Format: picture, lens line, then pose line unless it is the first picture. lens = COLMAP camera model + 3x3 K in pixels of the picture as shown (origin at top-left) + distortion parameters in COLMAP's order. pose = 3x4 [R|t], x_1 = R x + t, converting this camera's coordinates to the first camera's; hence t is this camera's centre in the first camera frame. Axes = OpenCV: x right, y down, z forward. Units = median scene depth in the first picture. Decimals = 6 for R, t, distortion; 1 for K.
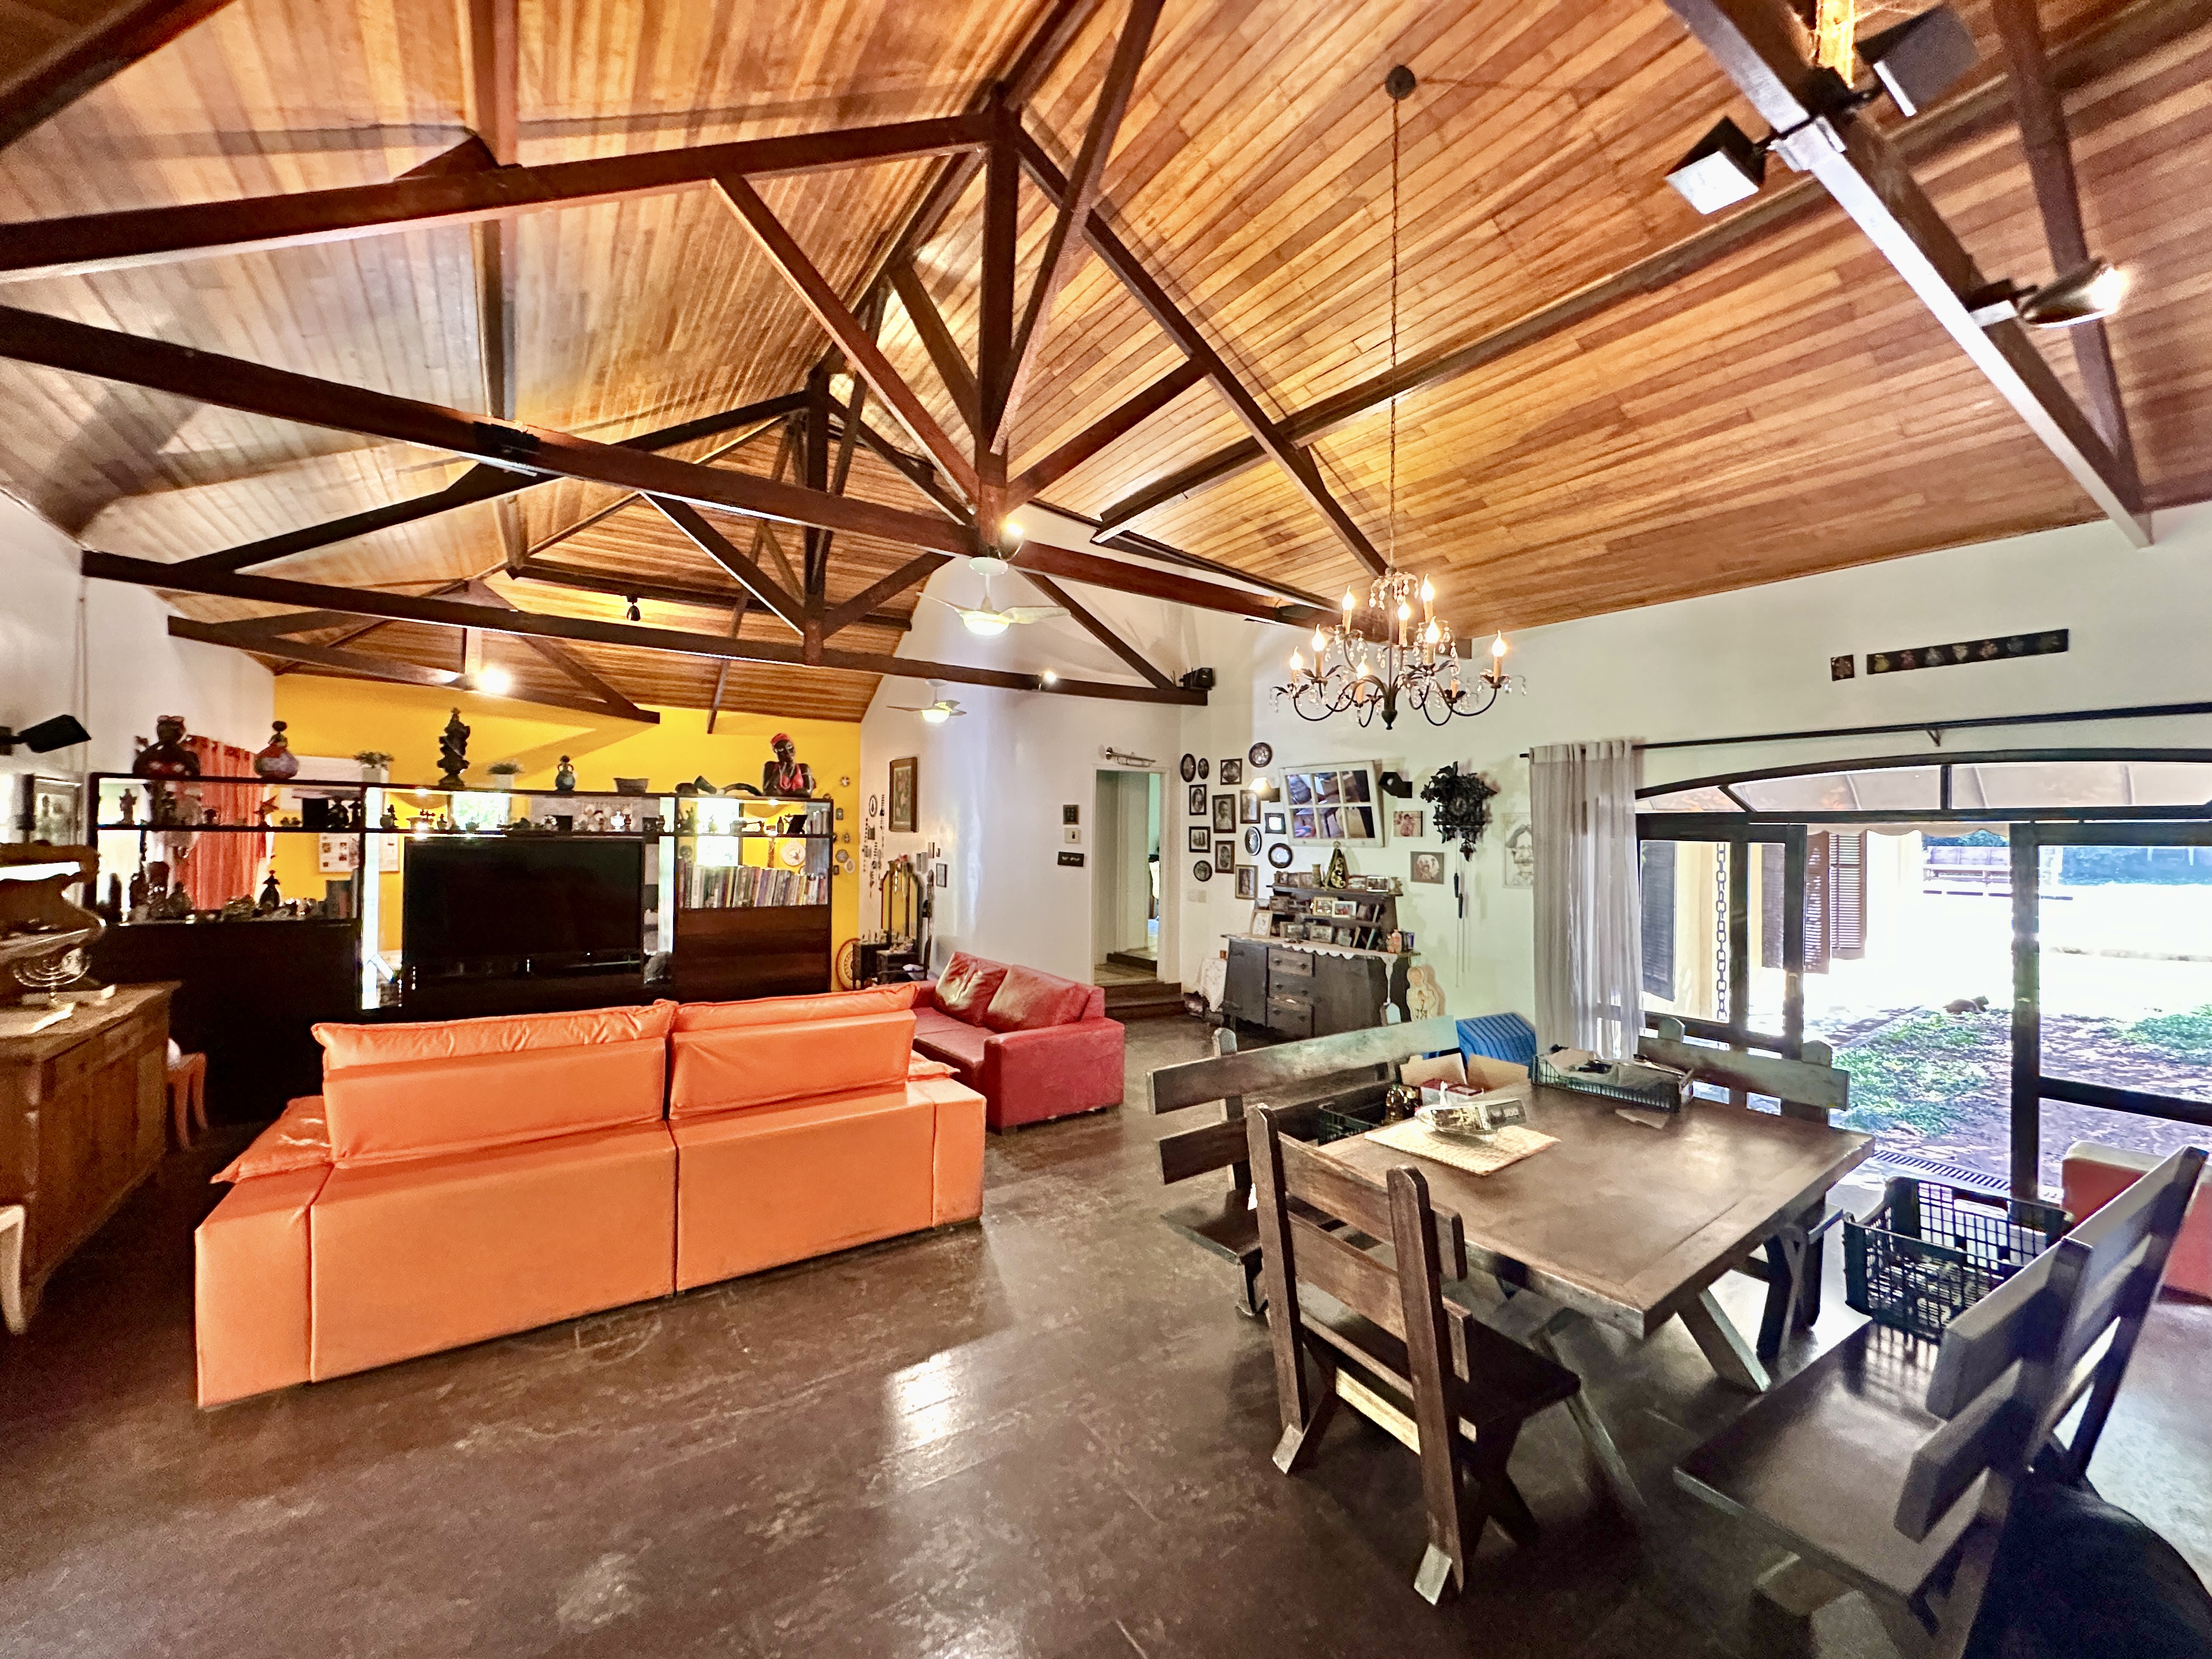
lens RADIAL K [[890.7, 0, 1108.6], [0, 890.7, 834.4], [0, 0, 1]] dist [-0.001202, -0.000144]
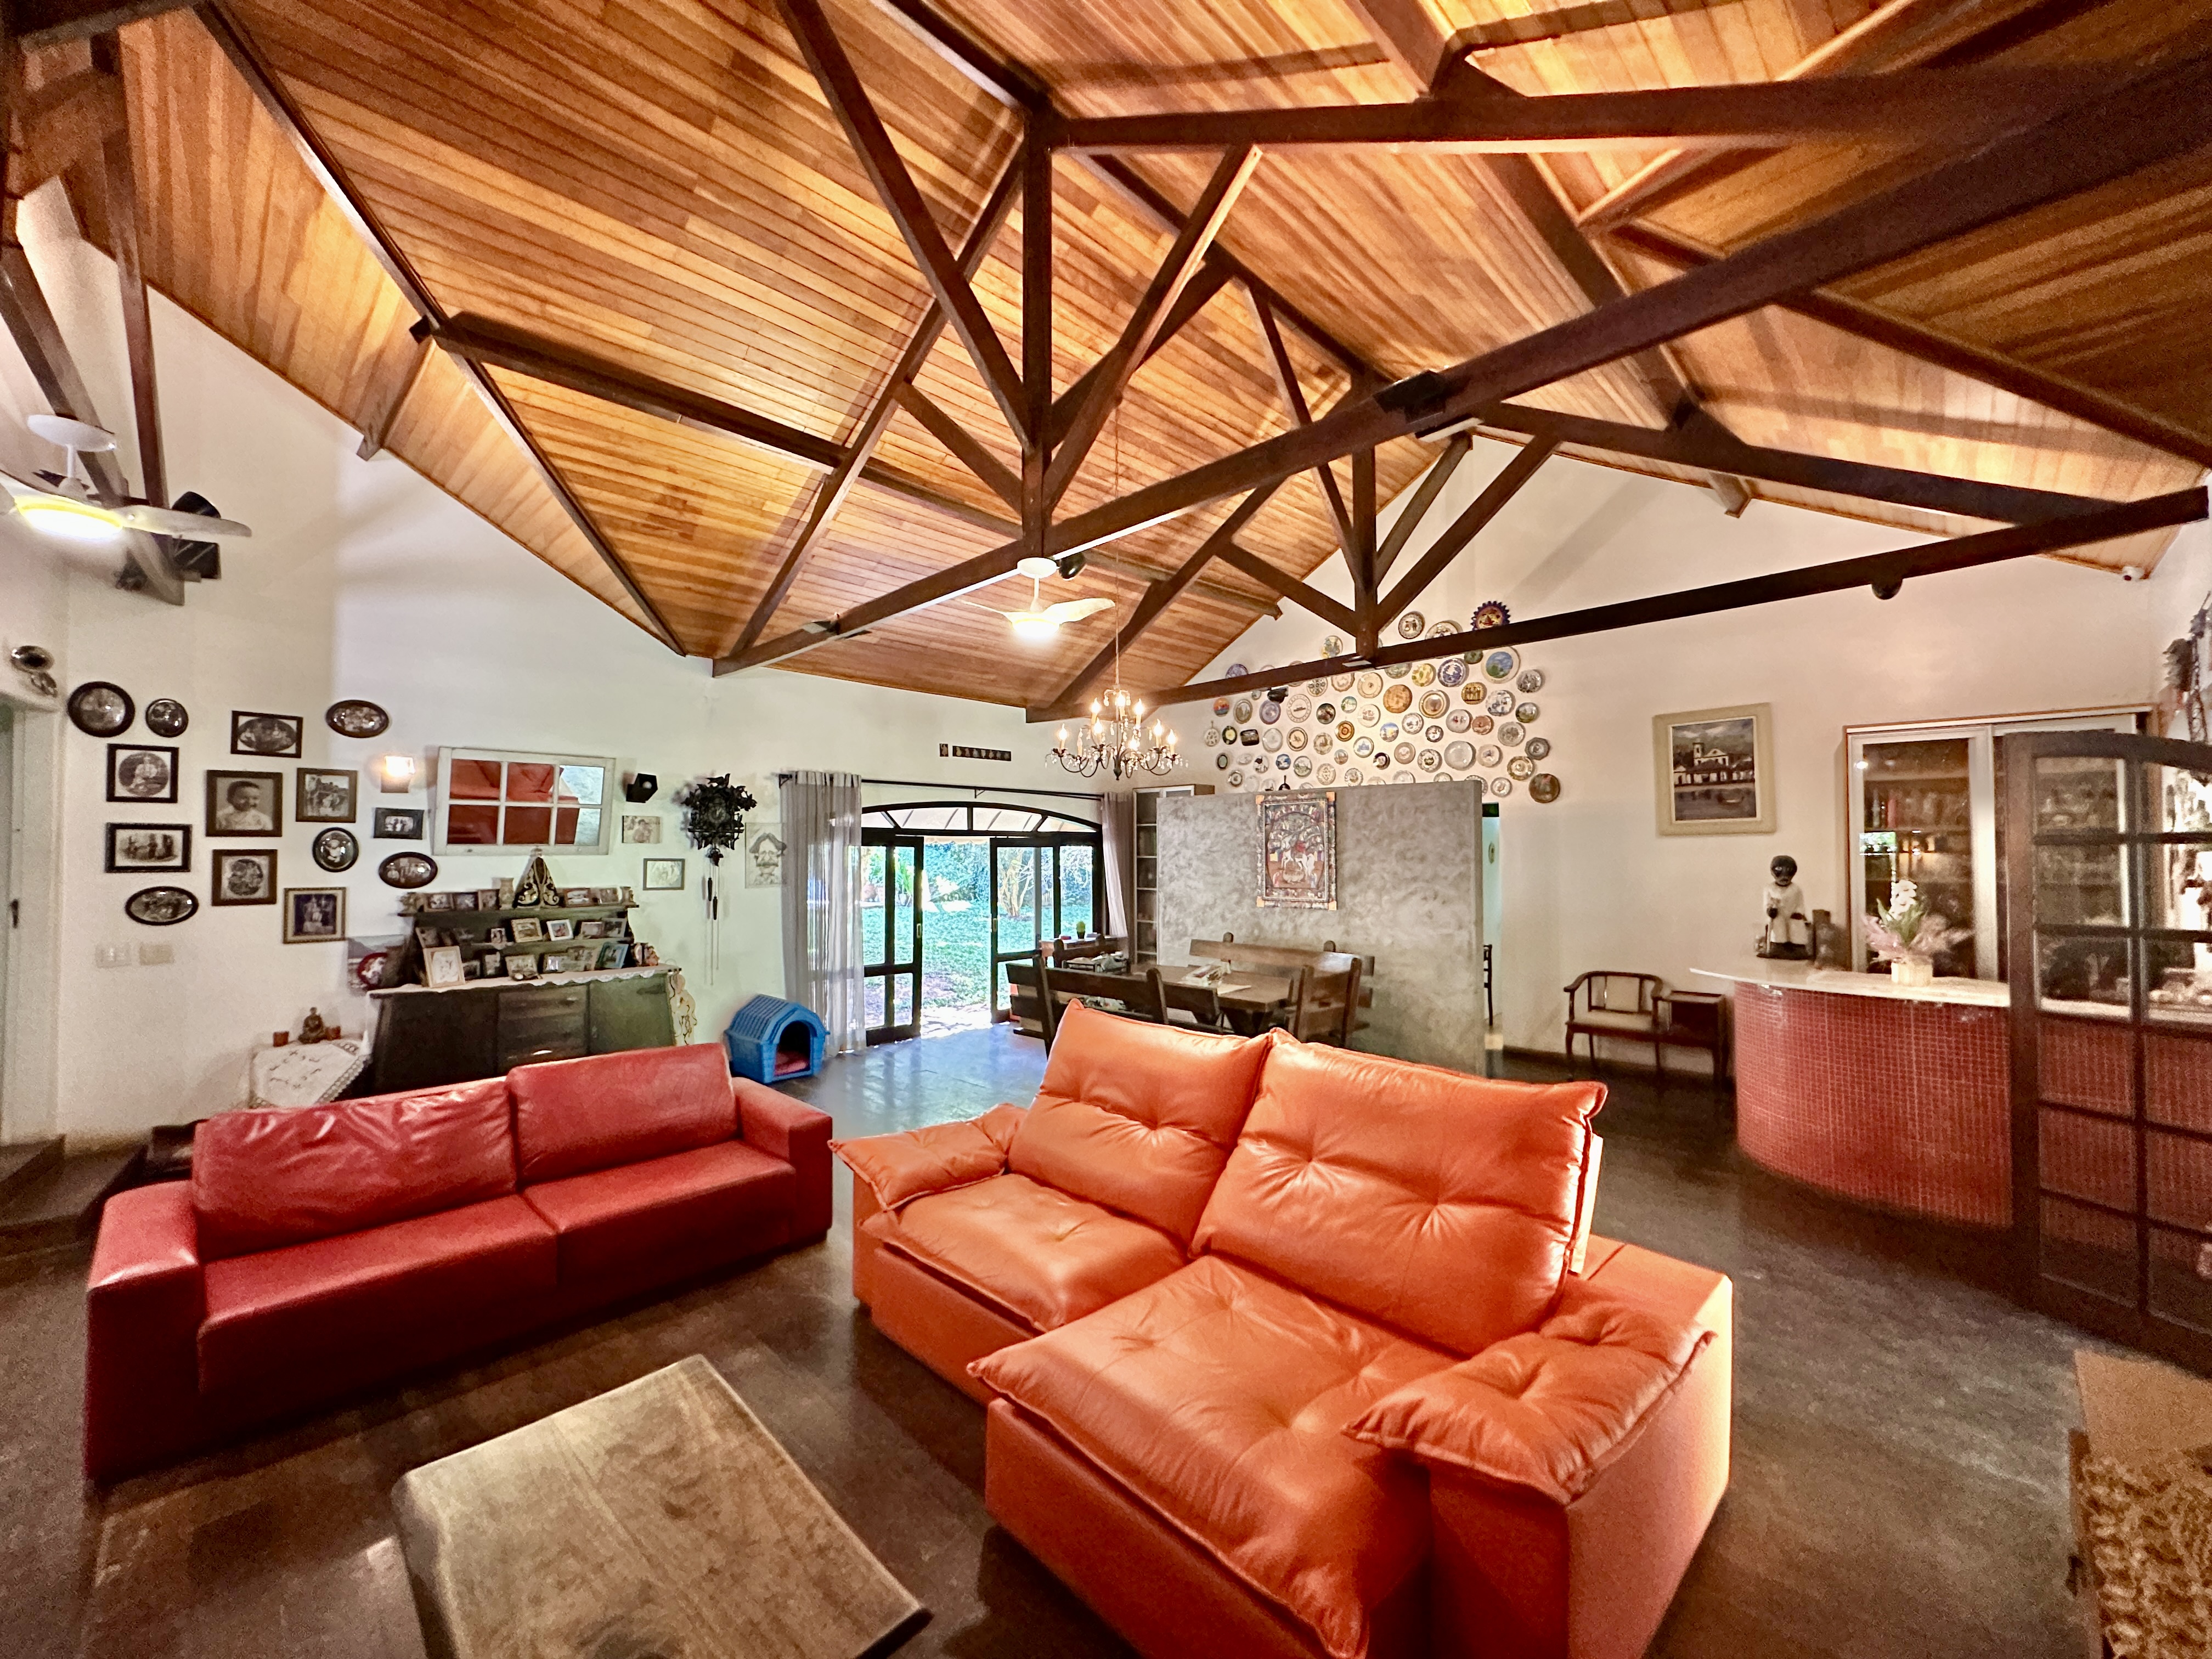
lens RADIAL K [[890.7, 0, 1112.8], [0, 890.7, 829.9], [0, 0, 1]] dist [-0.001202, -0.000144]
pose [[-0.190905, 0.020663, 0.981391, -0.714271], [0.001951, 0.999784, -0.020671, 0.009158], [-0.981607, -0.002032, -0.190904, 0.709424]]
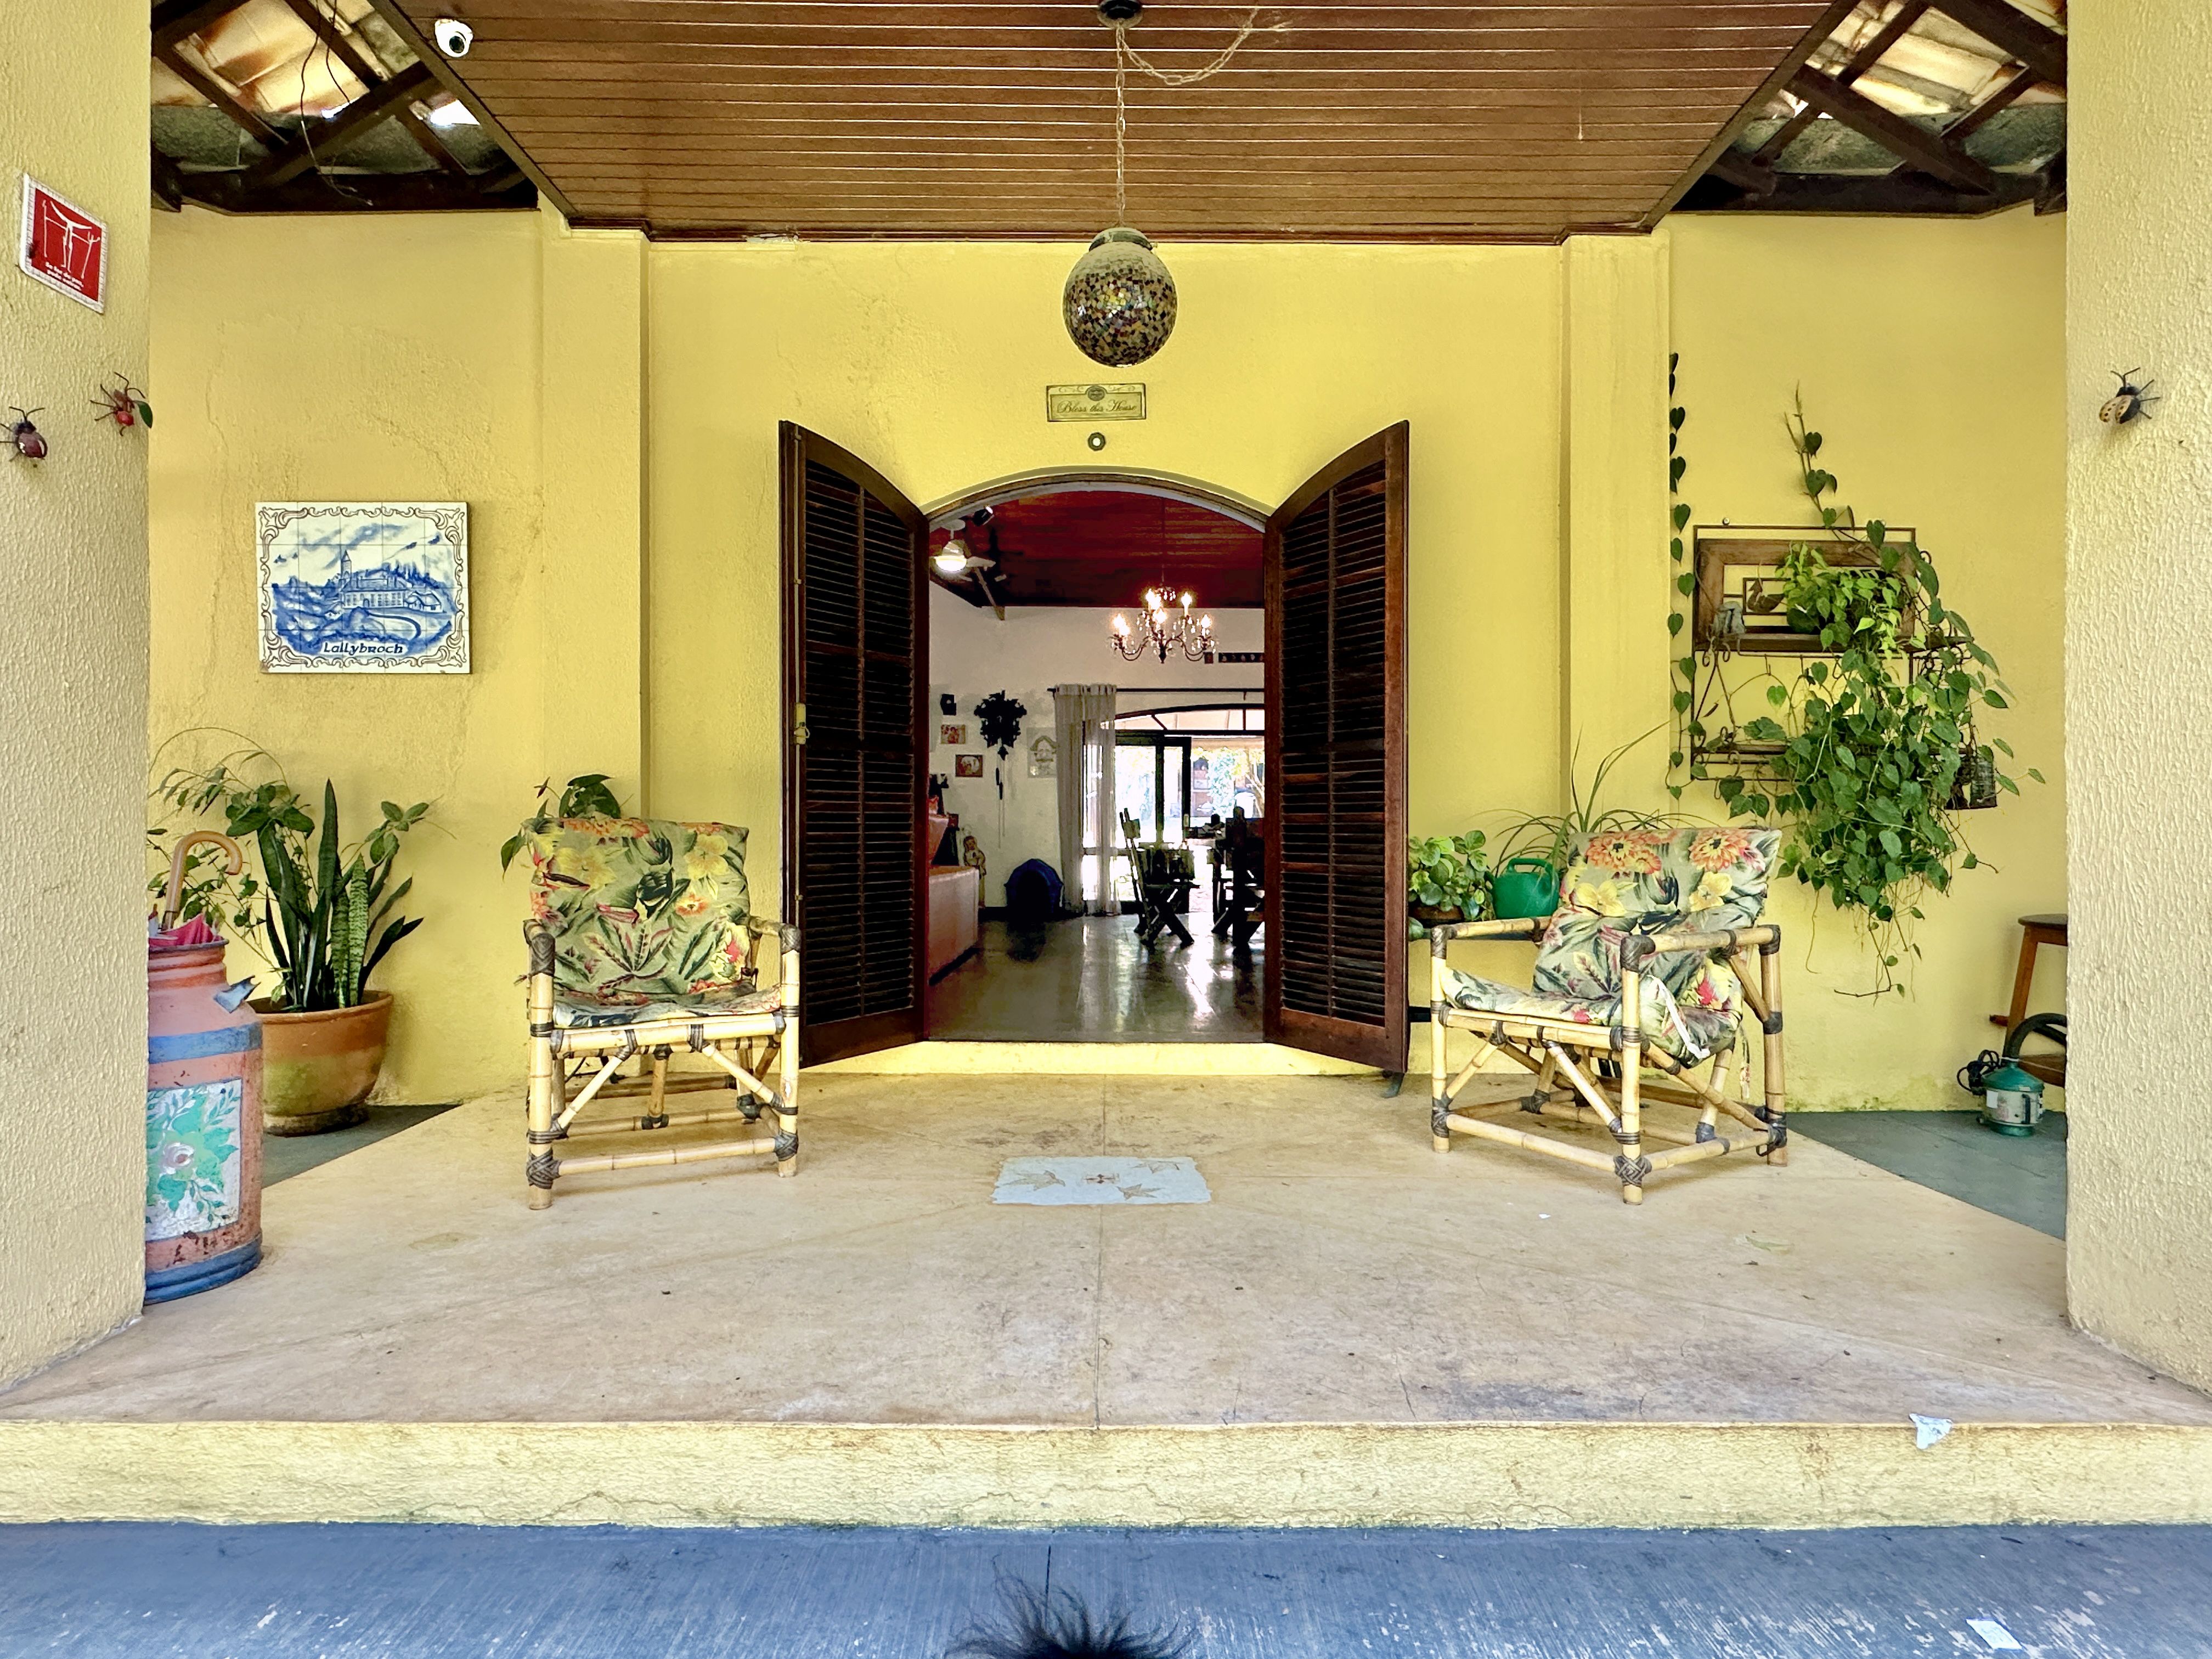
lens RADIAL K [[1165.7, 0, 1103.6], [0, 1165.7, 830.4], [0, 0, 1]] dist [0.000564, 0.000002]
pose [[0.561826, -0.006533, 0.827229, -1.035788], [0.004346, 0.999978, 0.004946, 0.130843], [-0.827244, 0.000816, 0.561843, -0.192065]]
